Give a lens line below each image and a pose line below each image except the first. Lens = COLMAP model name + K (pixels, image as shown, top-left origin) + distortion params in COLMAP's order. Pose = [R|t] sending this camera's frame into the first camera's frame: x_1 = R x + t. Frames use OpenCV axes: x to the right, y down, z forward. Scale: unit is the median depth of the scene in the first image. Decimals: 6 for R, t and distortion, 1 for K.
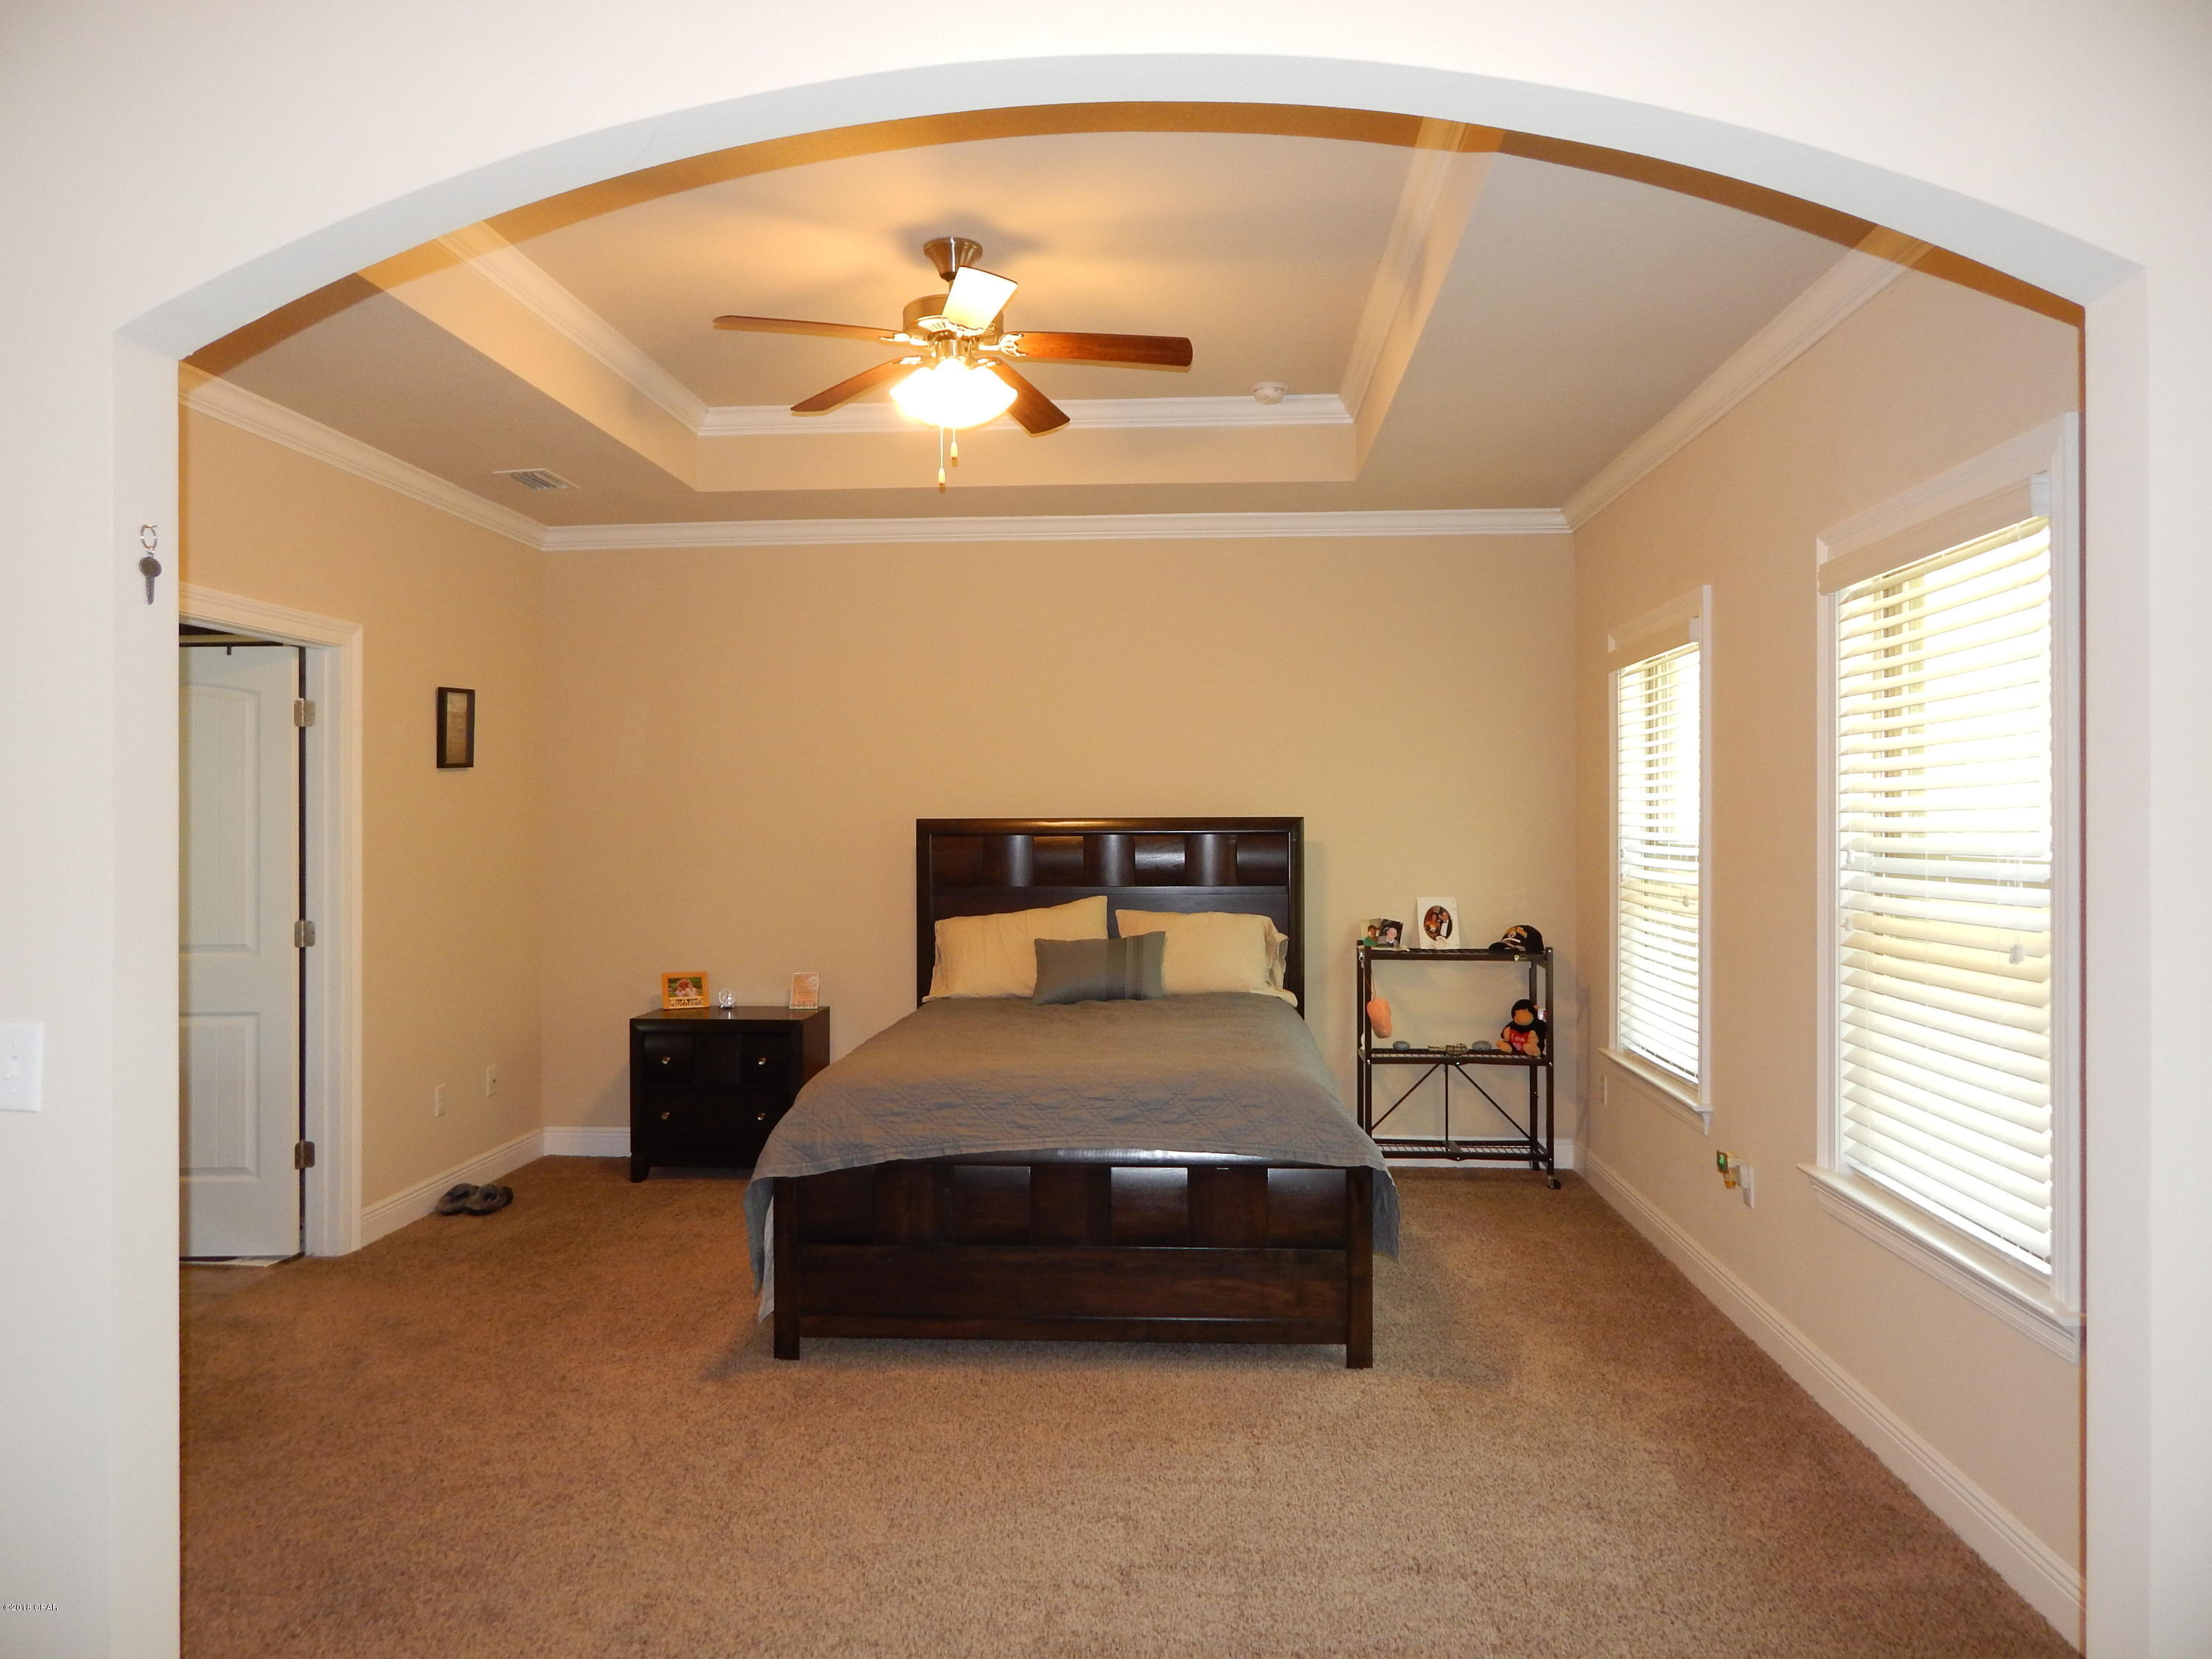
lens RADIAL K [[1460.7, 0, 1108.4], [0, 1460.7, 840.5], [0, 0, 1]] dist [0.005892, 0.001067]
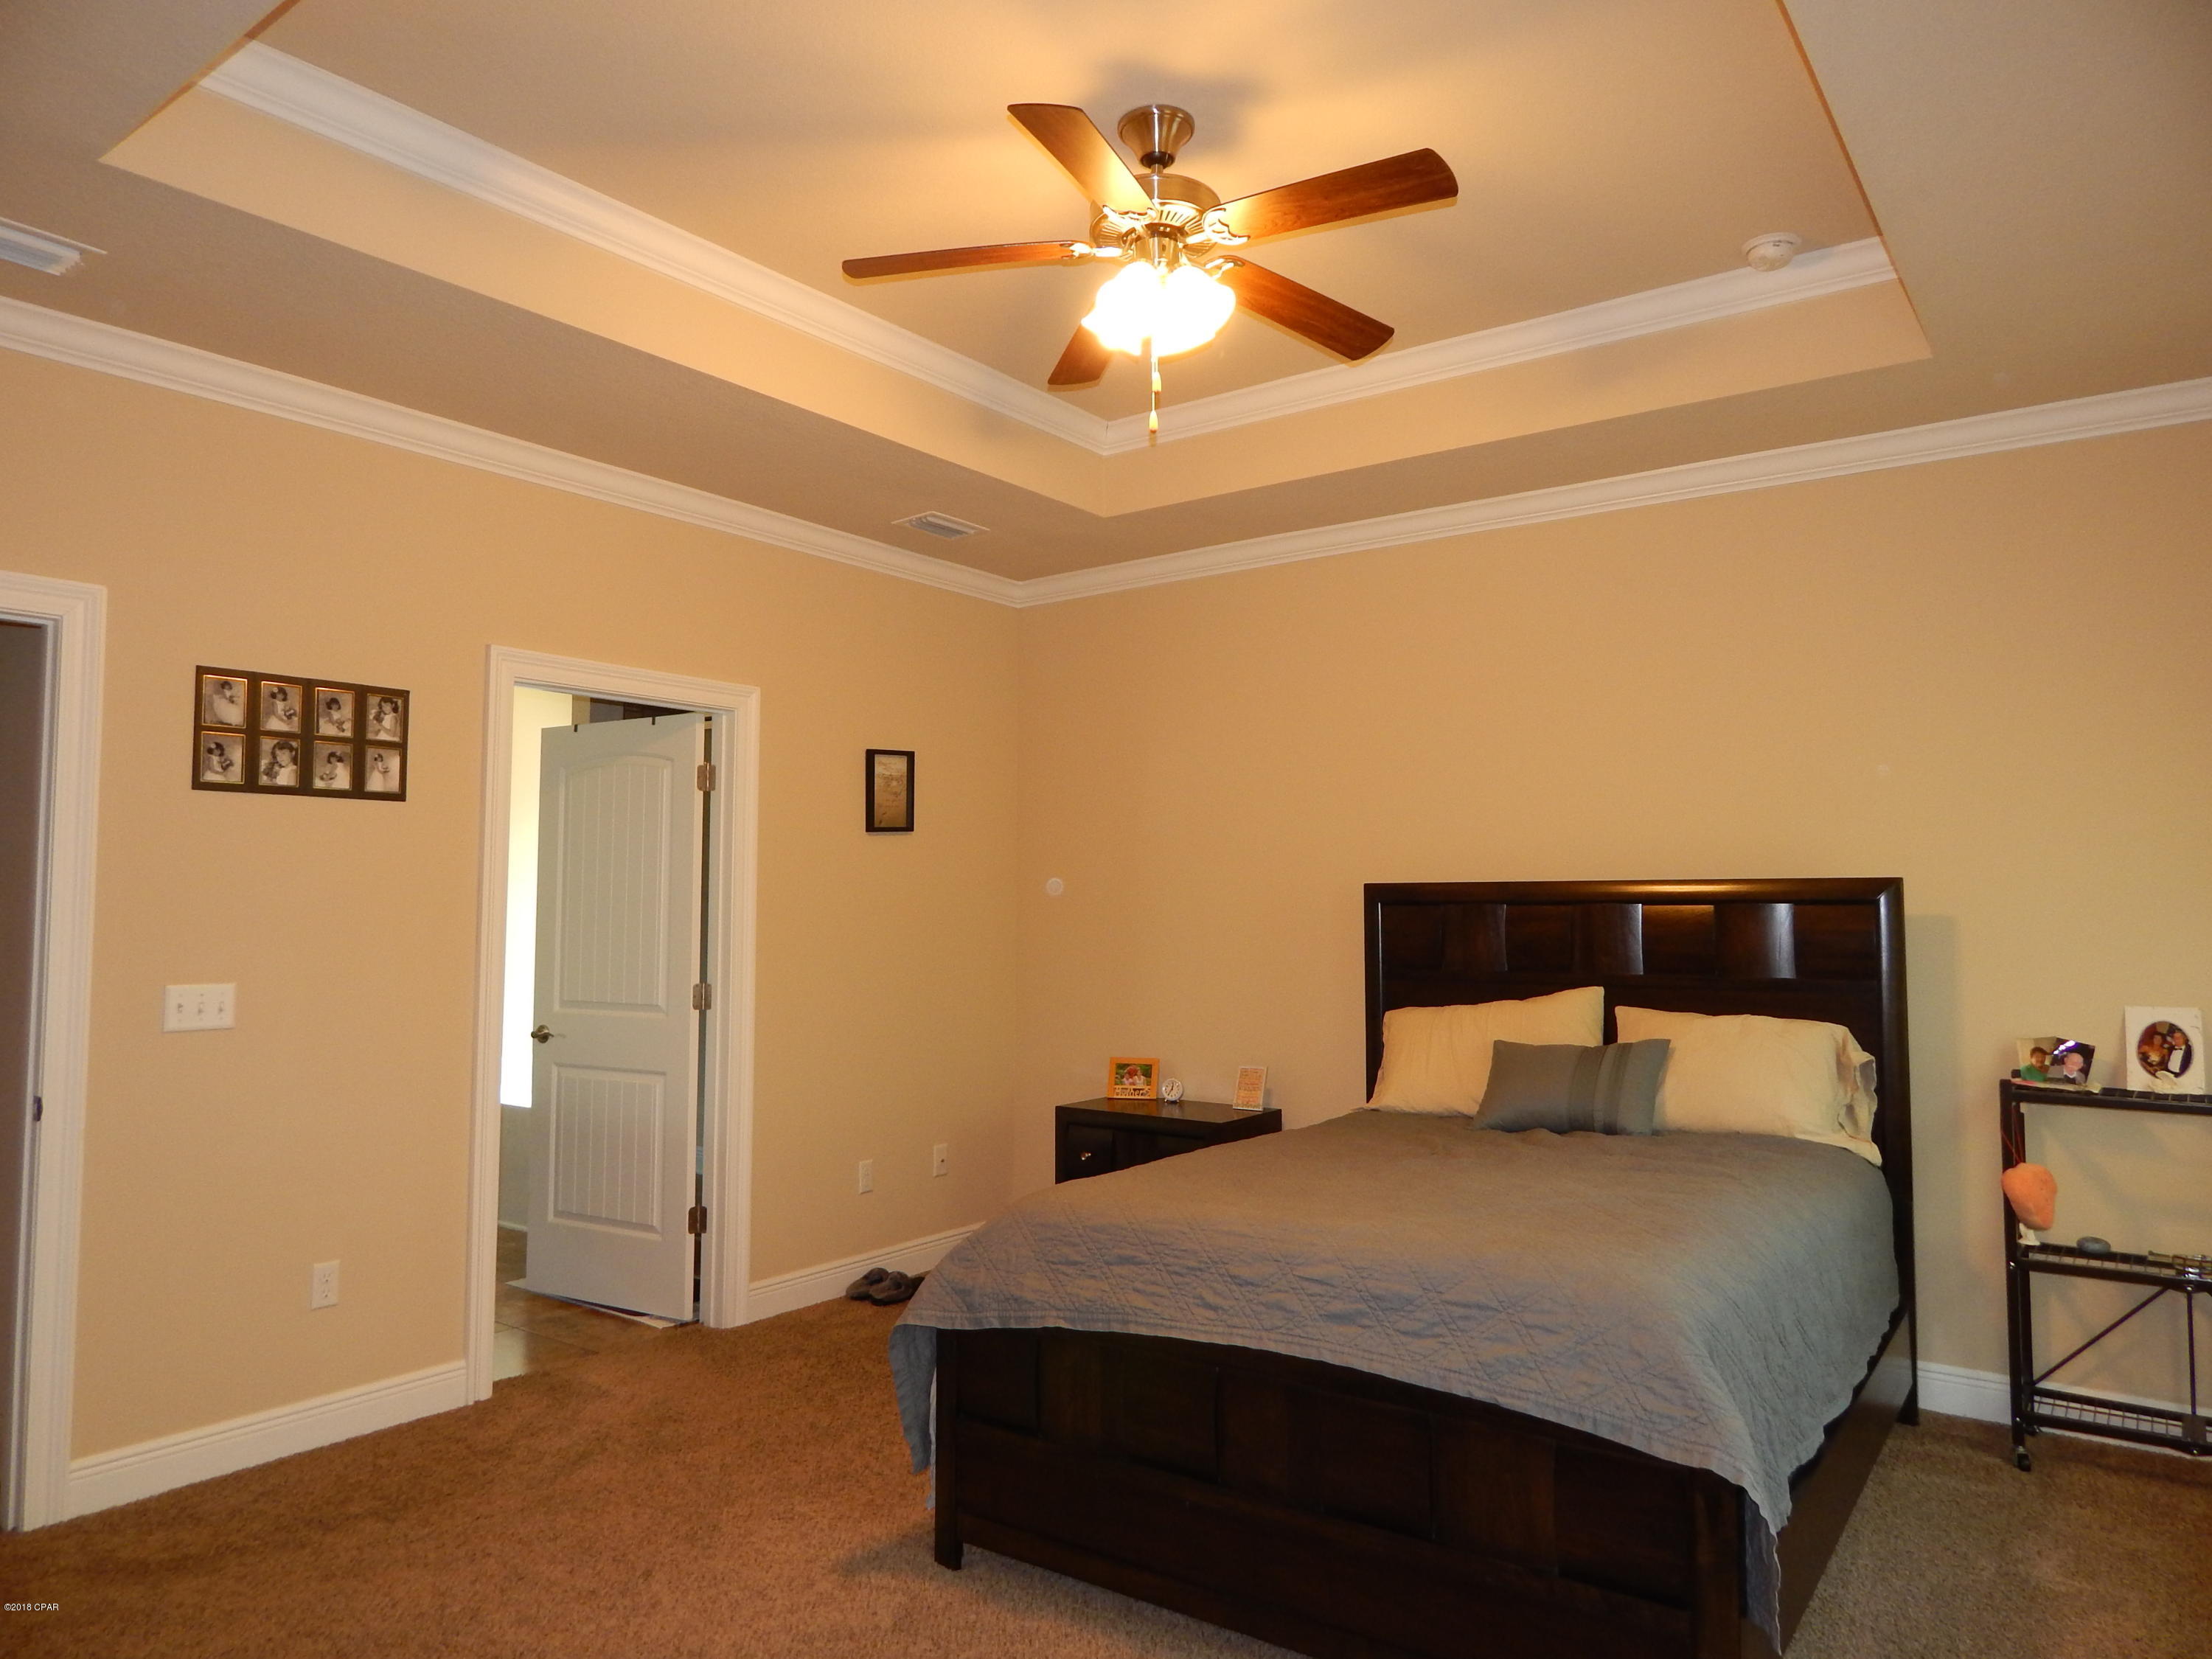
lens RADIAL K [[1460.5, 0, 1106.0], [0, 1460.5, 829.5], [0, 0, 1]] dist [0.006229, -0.004786]
pose [[0.846756, -0.024109, -0.531434, 0.184954], [-0.011576, 0.997901, -0.063715, 0.008720], [0.531855, 0.060103, 0.844700, 0.246301]]
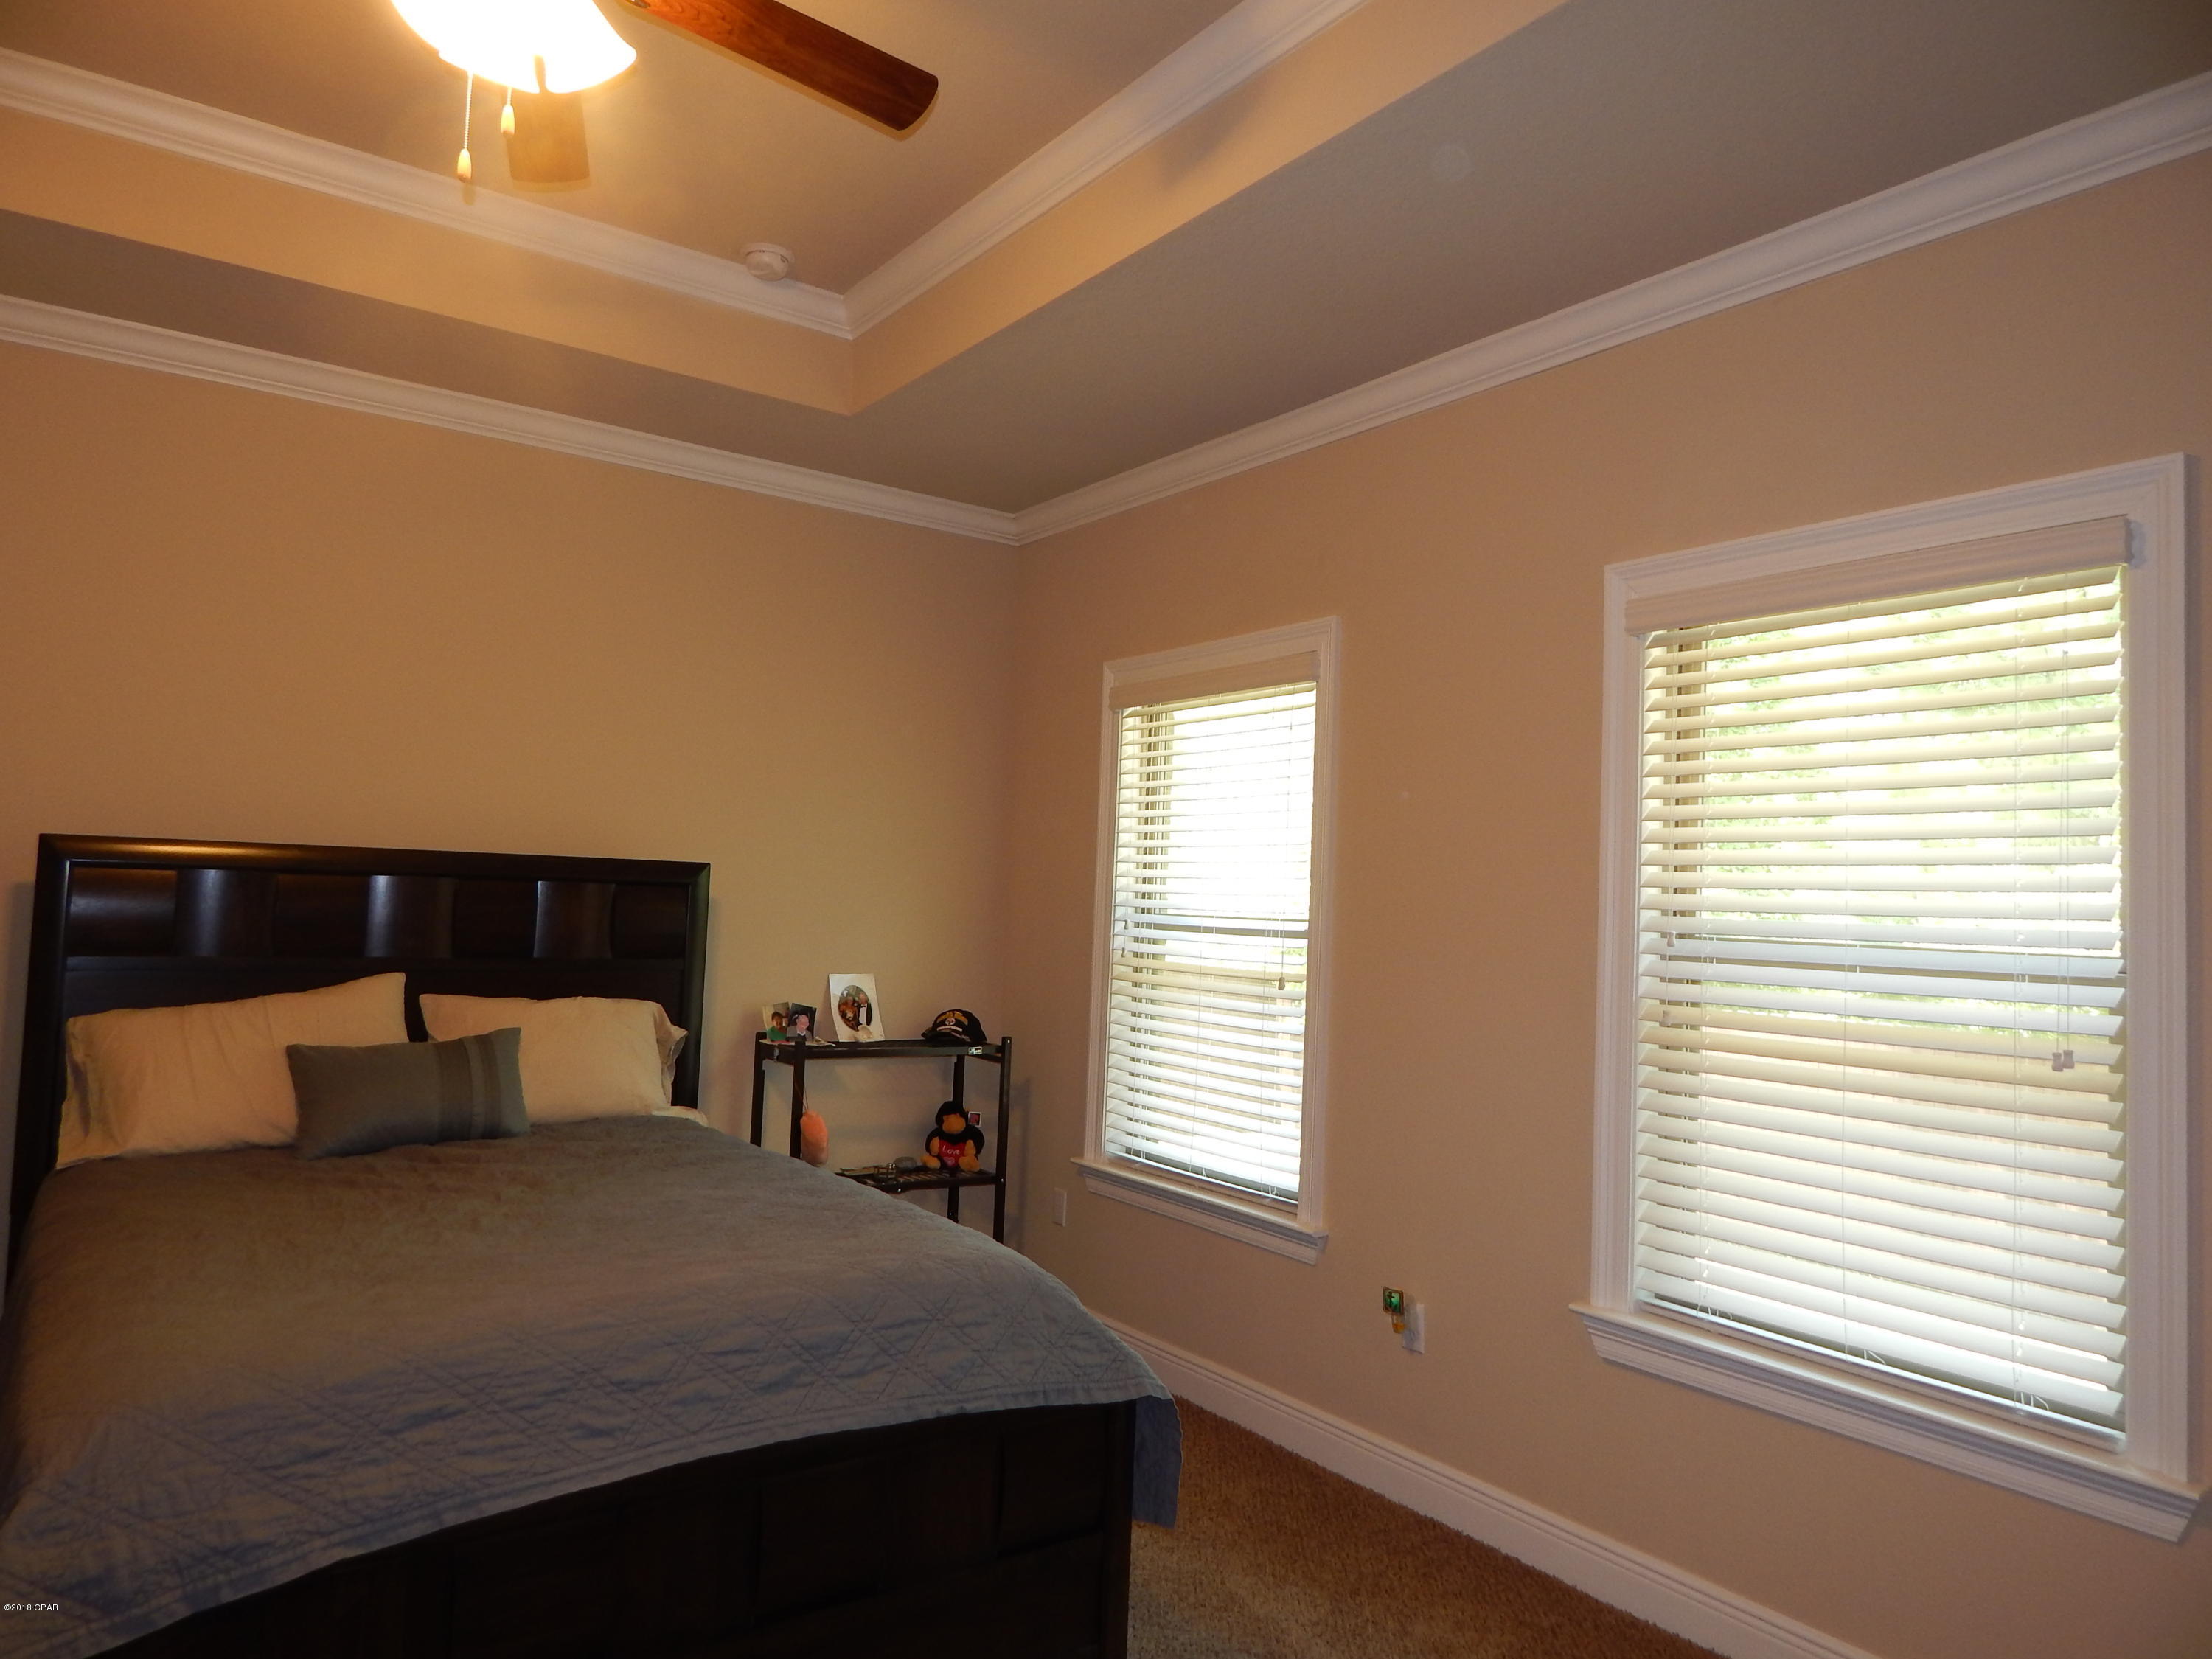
lens RADIAL K [[1461.4, 0, 1106.0], [0, 1461.4, 829.5], [0, 0, 1]] dist [0.016900, -0.004834]
pose [[0.775583, 0.063042, 0.628090, -0.174151], [-0.030623, 0.997587, -0.062315, 0.006244], [-0.630502, 0.029096, 0.775642, 0.318634]]
